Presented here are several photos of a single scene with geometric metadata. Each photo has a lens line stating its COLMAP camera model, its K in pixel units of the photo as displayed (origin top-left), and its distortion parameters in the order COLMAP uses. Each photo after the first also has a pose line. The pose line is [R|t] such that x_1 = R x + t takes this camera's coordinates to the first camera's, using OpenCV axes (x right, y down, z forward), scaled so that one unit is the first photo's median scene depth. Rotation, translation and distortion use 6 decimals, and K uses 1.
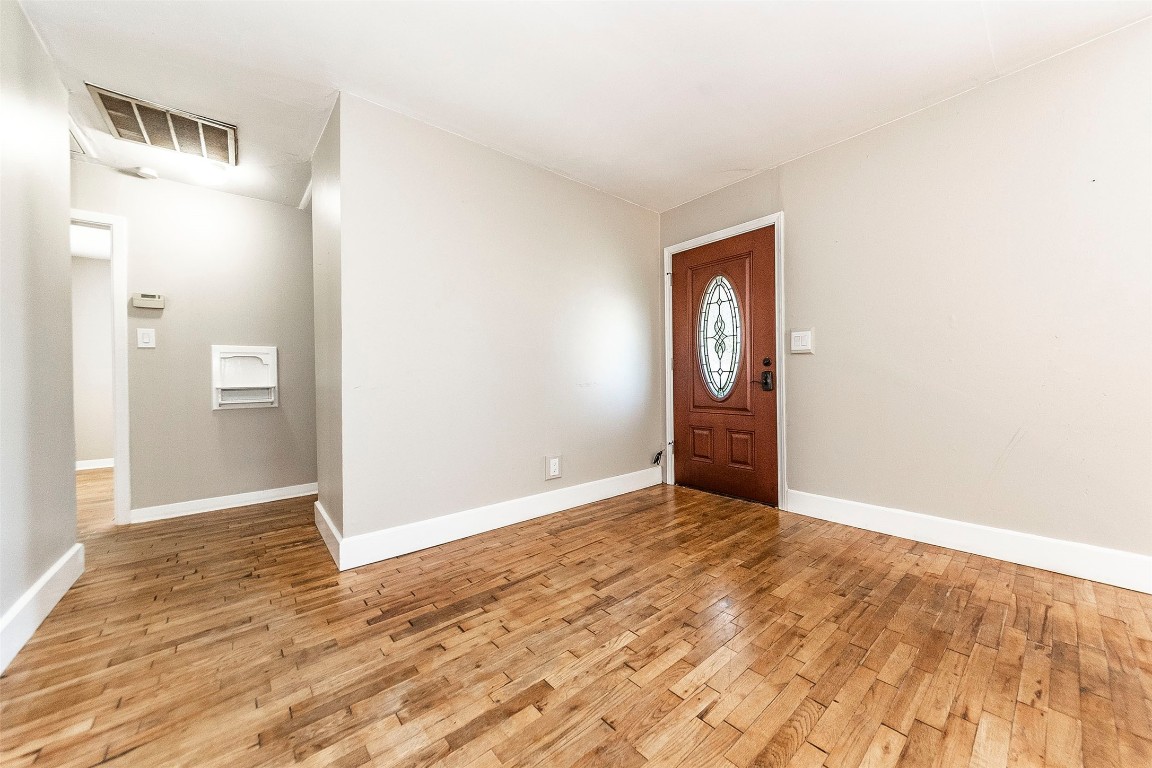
lens RADIAL K [[414.5, 0, 575.1], [0, 414.5, 380.5], [0, 0, 1]] dist [-0.000357, -0.000020]
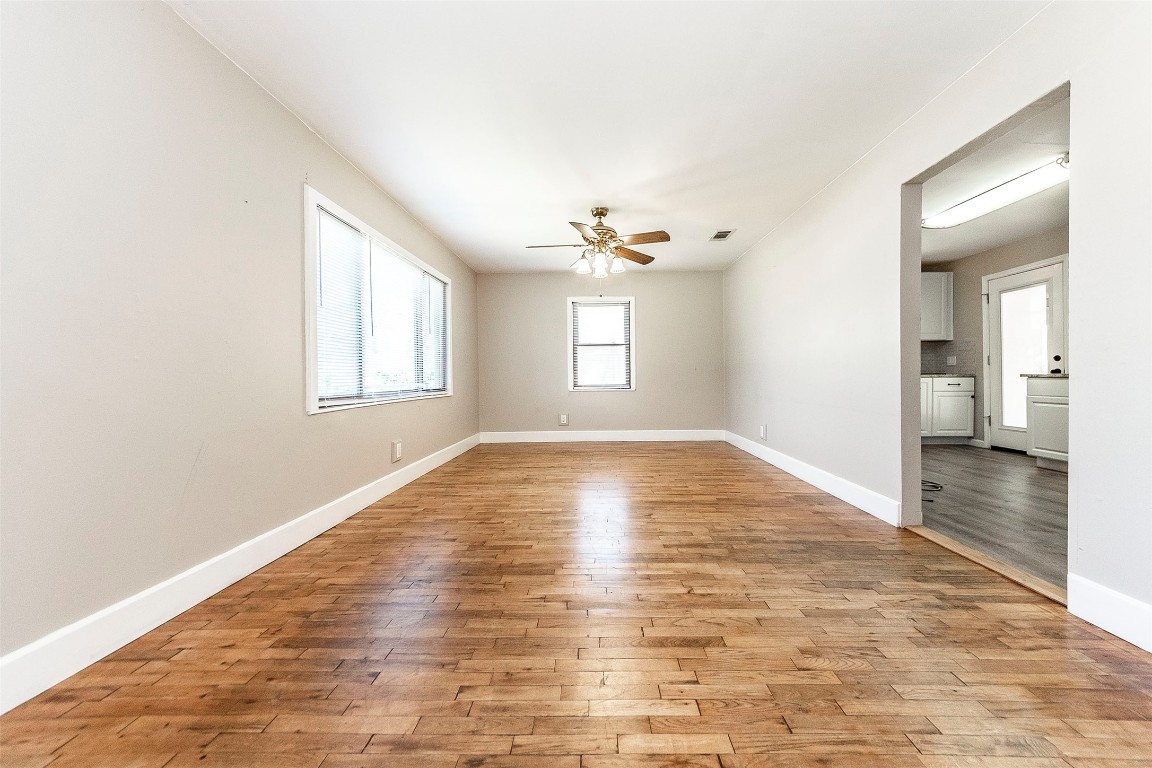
lens RADIAL K [[414.5, 0, 580.7], [0, 414.5, 382.6], [0, 0, 1]] dist [-0.000357, -0.000020]
pose [[-0.750346, 0.010592, 0.660961, -0.191307], [0.018408, 0.999819, 0.004875, -0.011945], [-0.660789, 0.015825, -0.750405, 1.822620]]
